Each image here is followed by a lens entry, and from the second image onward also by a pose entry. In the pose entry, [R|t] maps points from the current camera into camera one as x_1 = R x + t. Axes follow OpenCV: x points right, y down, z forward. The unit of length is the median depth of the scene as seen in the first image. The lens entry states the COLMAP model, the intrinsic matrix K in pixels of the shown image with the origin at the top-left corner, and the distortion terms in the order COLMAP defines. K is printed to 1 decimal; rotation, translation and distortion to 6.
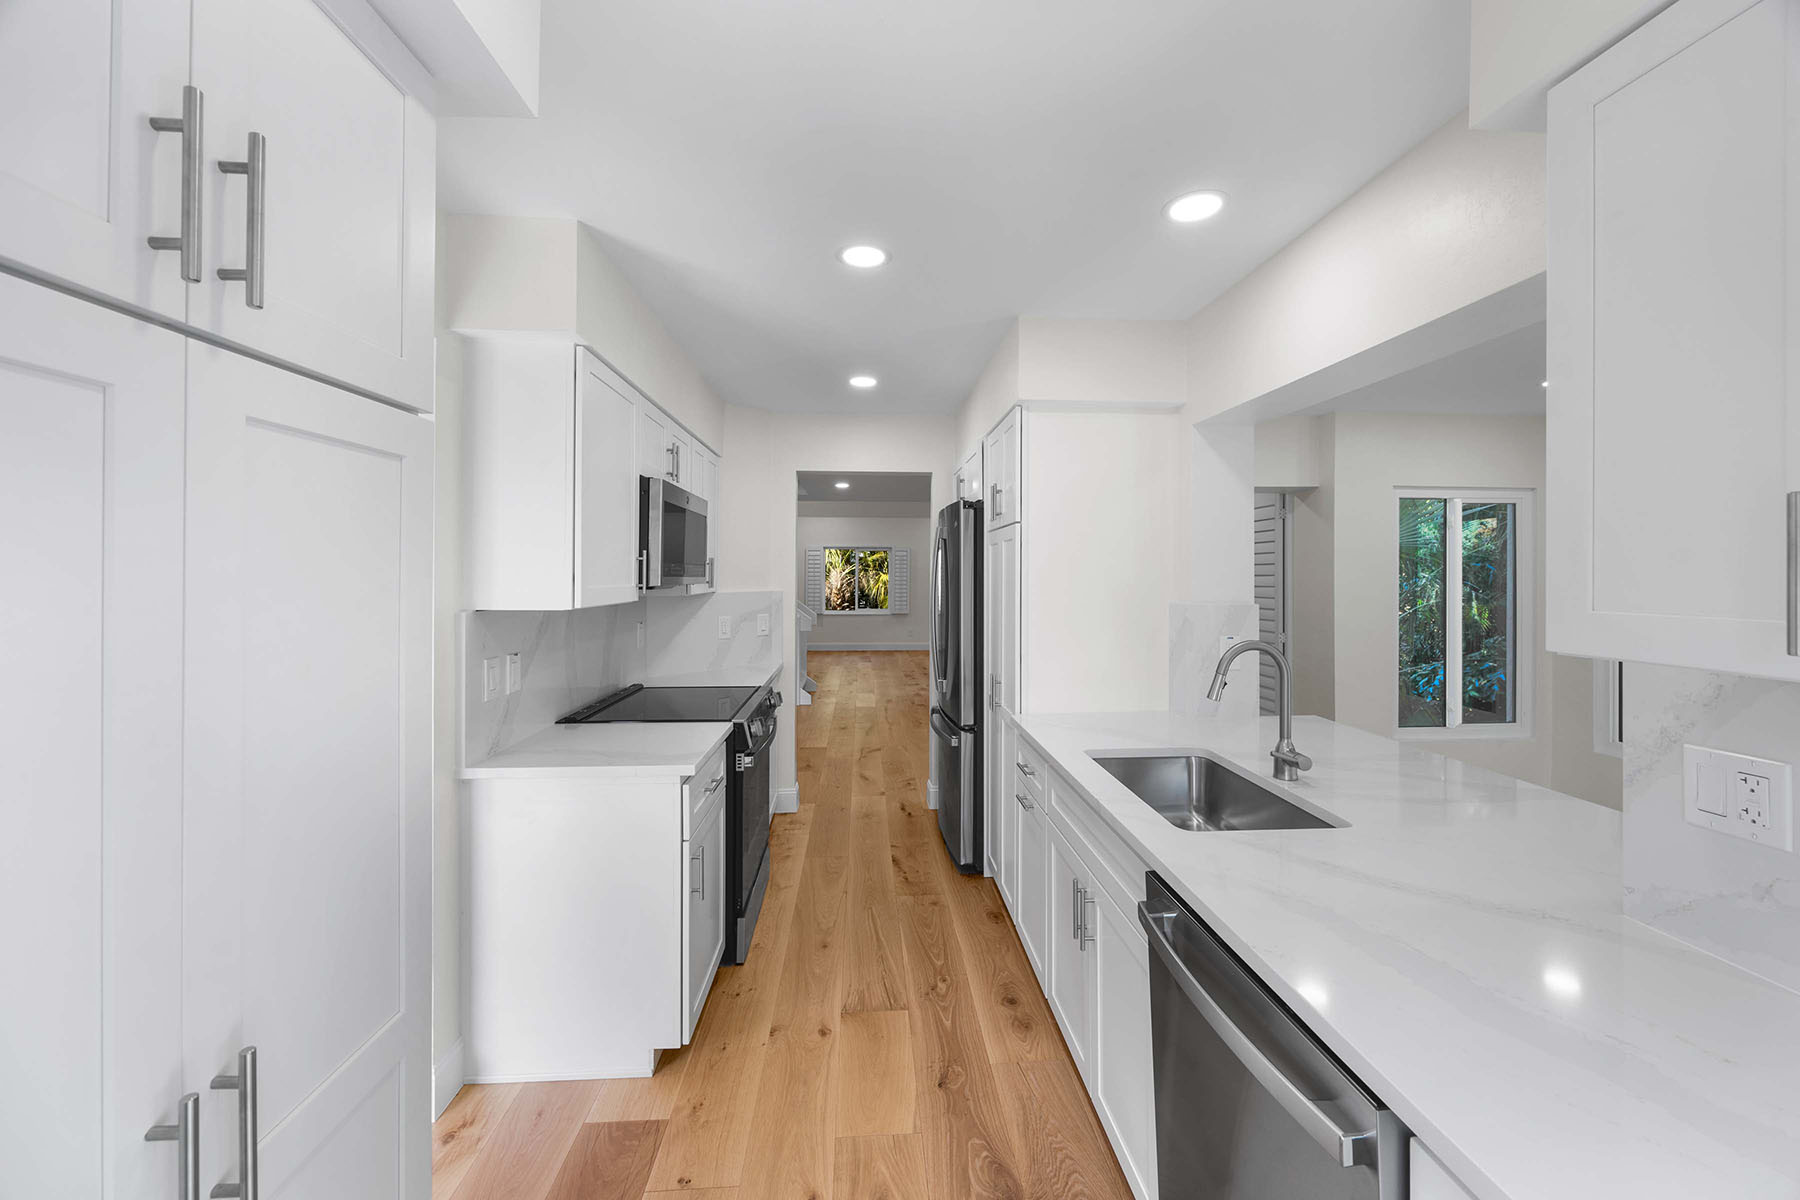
lens RADIAL K [[688.2, 0, 888.3], [0, 688.2, 571.4], [0, 0, 1]] dist [-0.003966, 0.000710]
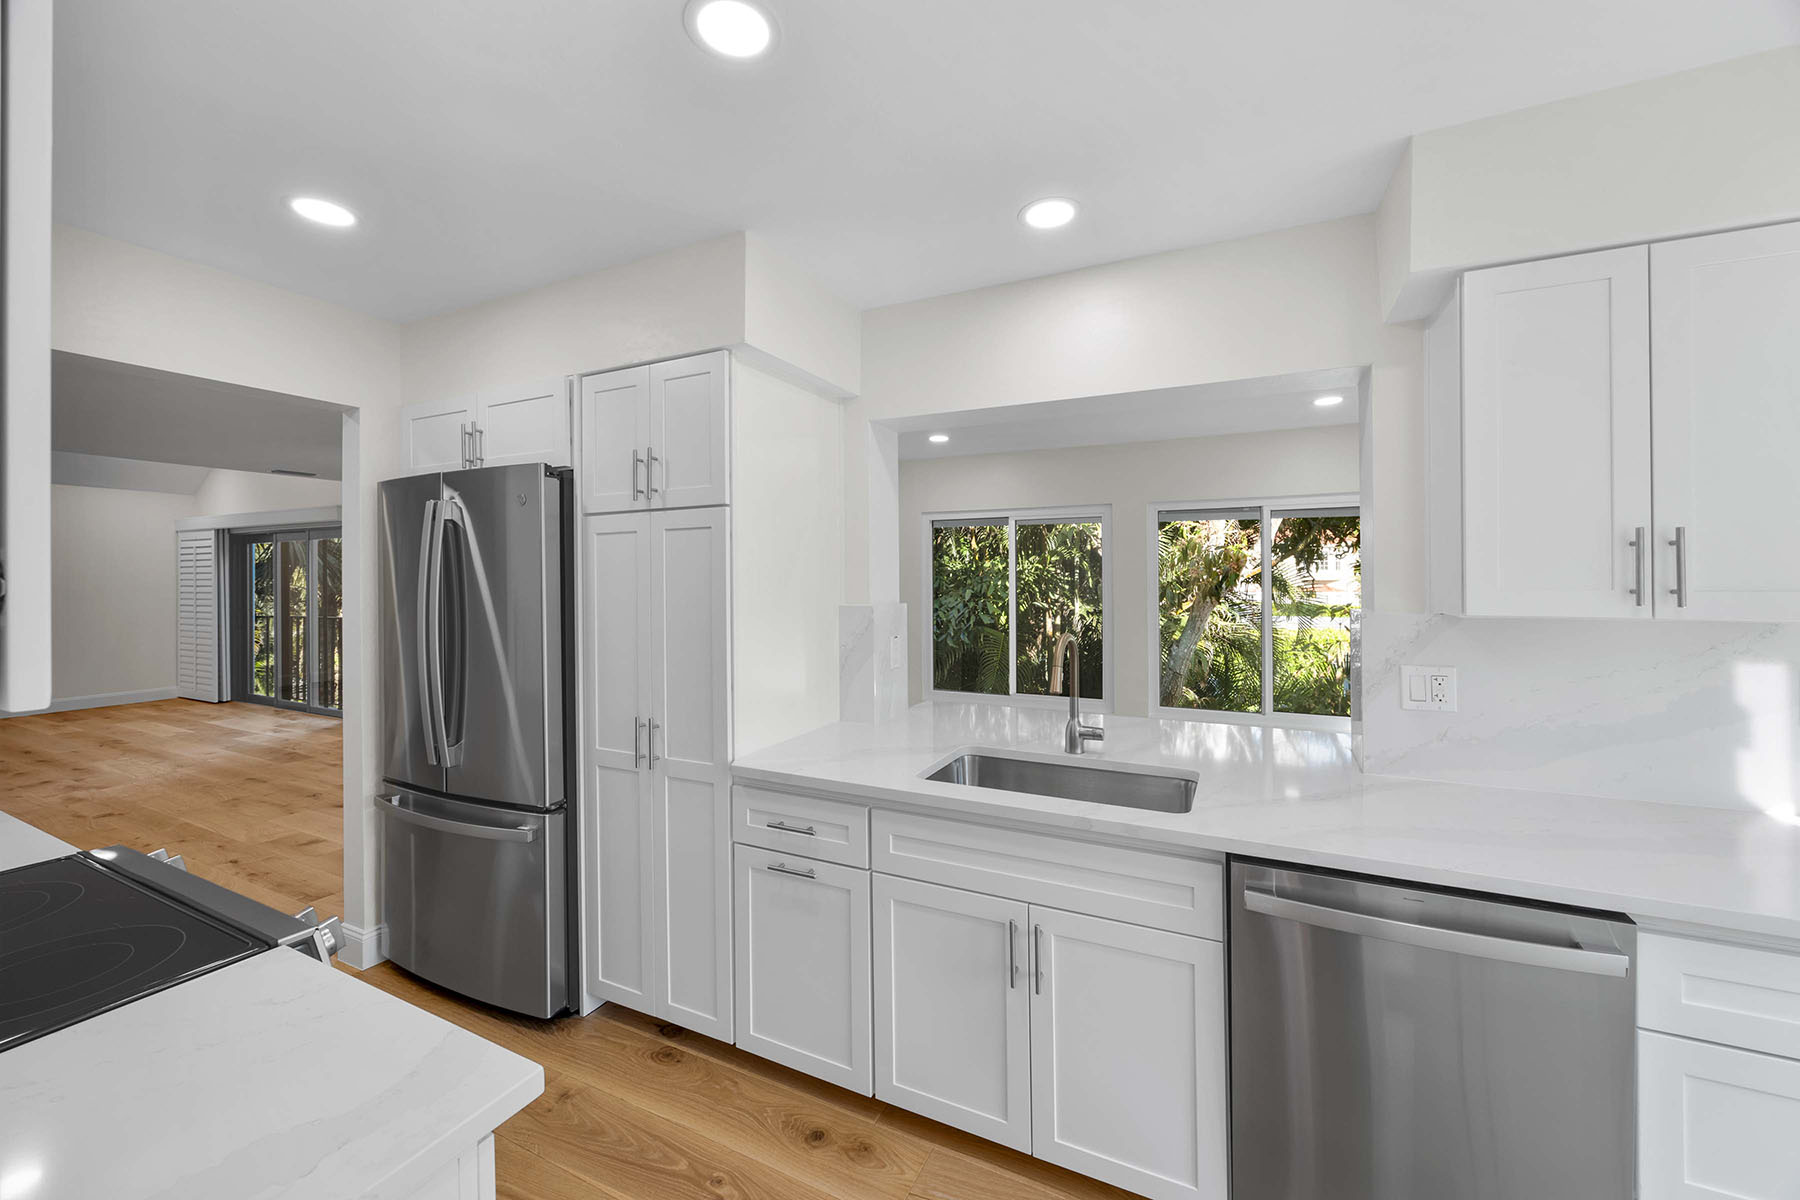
lens RADIAL K [[688.2, 0, 930.1], [0, 688.2, 578.0], [0, 0, 1]] dist [-0.003966, 0.000710]
pose [[0.480385, -0.005279, 0.877042, -0.415478], [0.003413, 0.999986, 0.004150, 0.005872], [-0.877051, 0.000999, 0.480396, 0.514839]]
